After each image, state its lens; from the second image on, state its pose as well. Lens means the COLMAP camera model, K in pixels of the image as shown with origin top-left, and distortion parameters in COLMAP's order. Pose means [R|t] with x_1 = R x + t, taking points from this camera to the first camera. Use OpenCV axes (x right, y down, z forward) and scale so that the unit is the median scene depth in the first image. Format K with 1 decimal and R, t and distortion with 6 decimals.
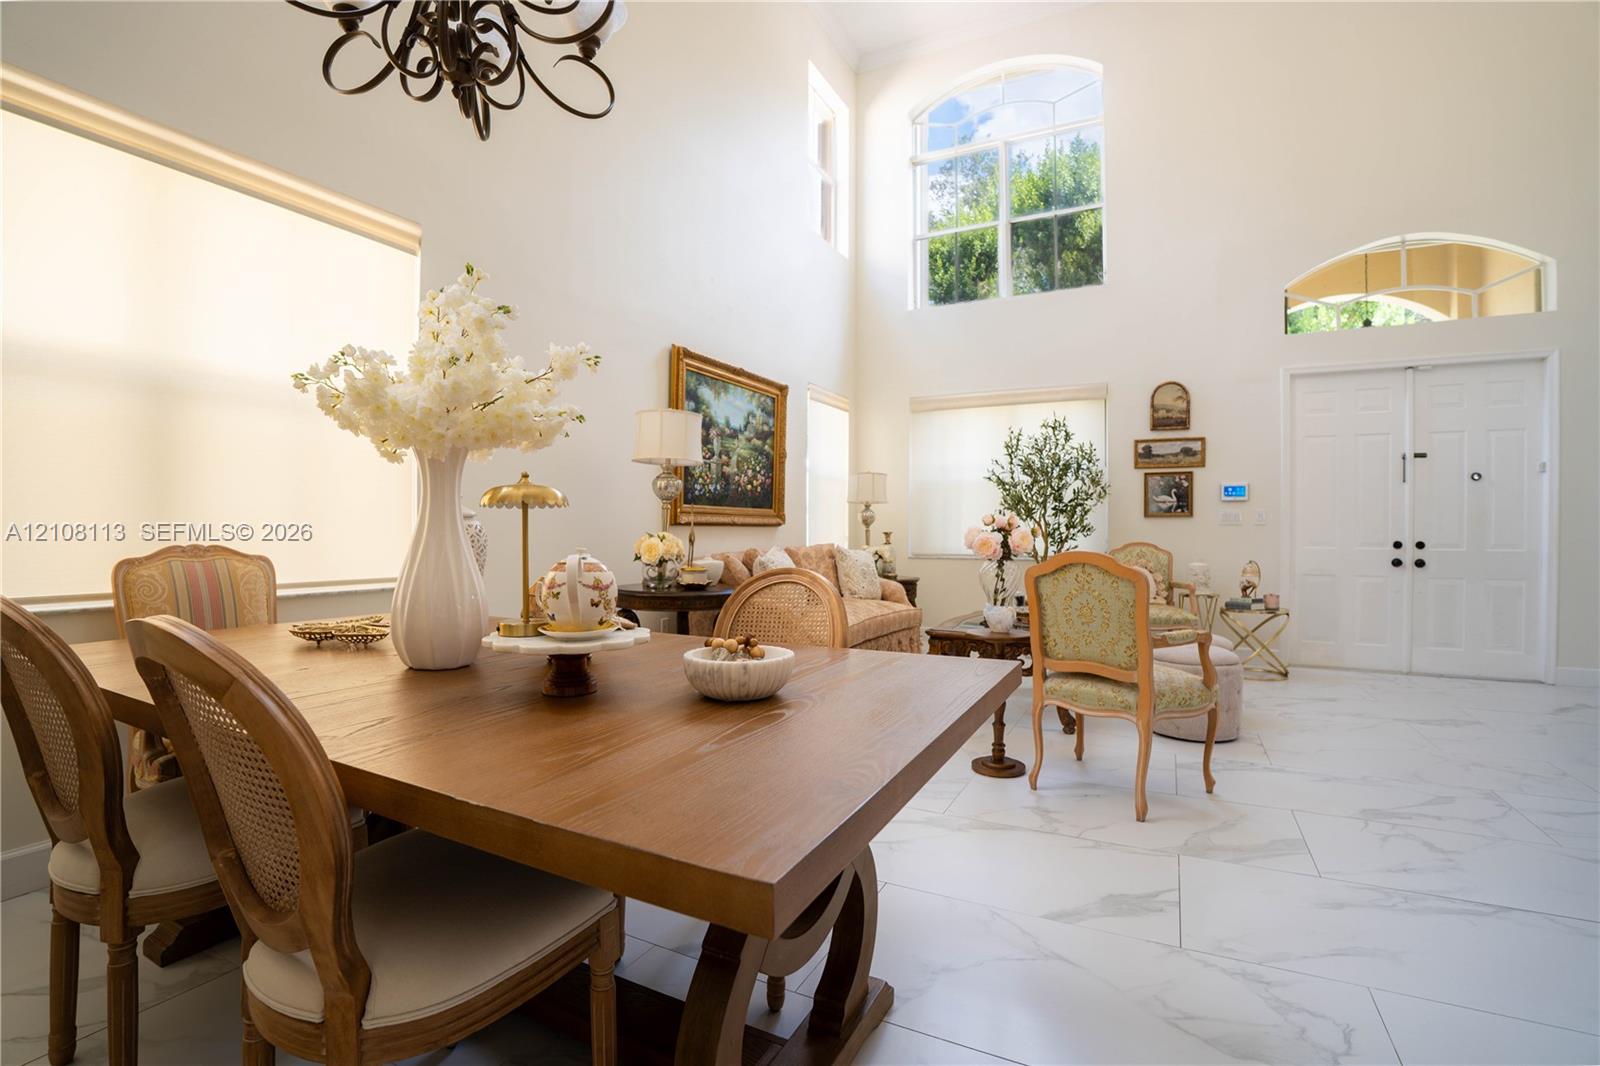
lens RADIAL K [[702.1, 0, 797.9], [0, 702.1, 536.5], [0, 0, 1]] dist [-0.071549, 0.015097]
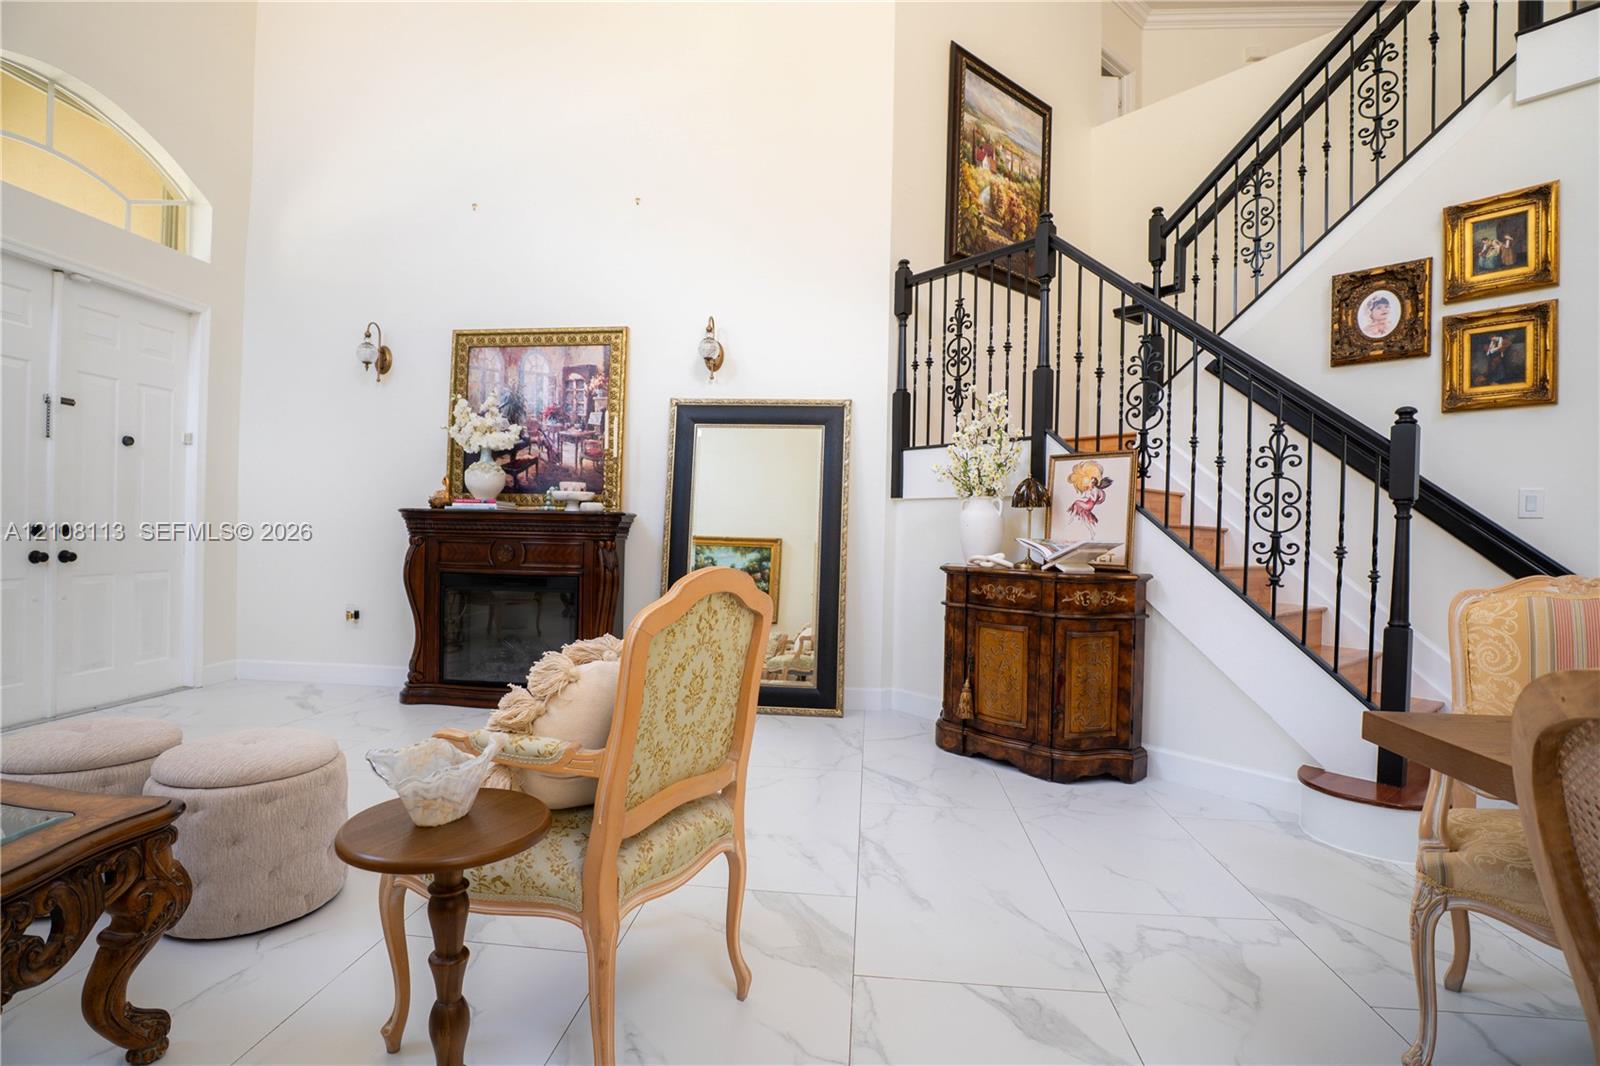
lens RADIAL K [[757.0, 0, 800.0], [0, 757.0, 533.0], [0, 0, 1]] dist [-0.024095, -0.000052]
pose [[-0.375060, -0.026592, 0.926619, -0.069969], [-0.020921, 0.999577, 0.020218, -0.015225], [-0.926765, -0.011802, -0.375457, 0.549100]]
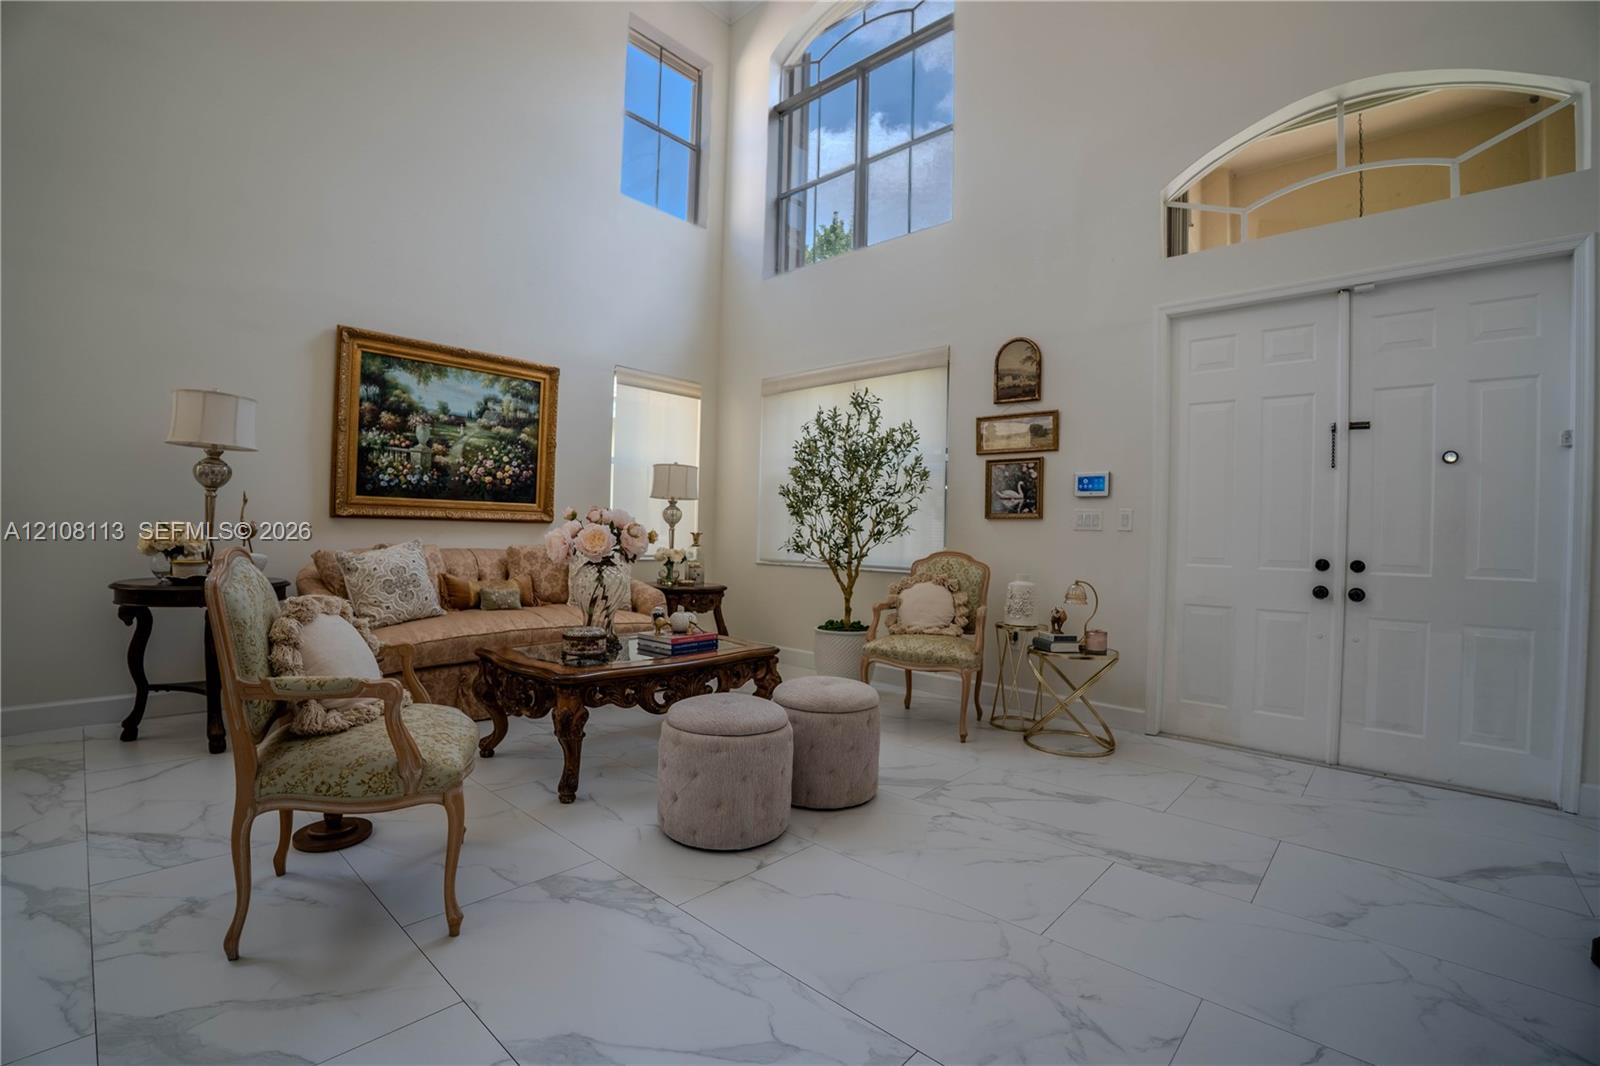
lens RADIAL K [[702.1, 0, 797.9], [0, 702.1, 536.5], [0, 0, 1]] dist [-0.071549, 0.015097]
pose [[0.965933, 0.020923, -0.257944, 0.554015], [-0.023632, 0.999693, -0.007407, 0.001850], [0.257710, 0.013251, 0.966131, 0.229098]]
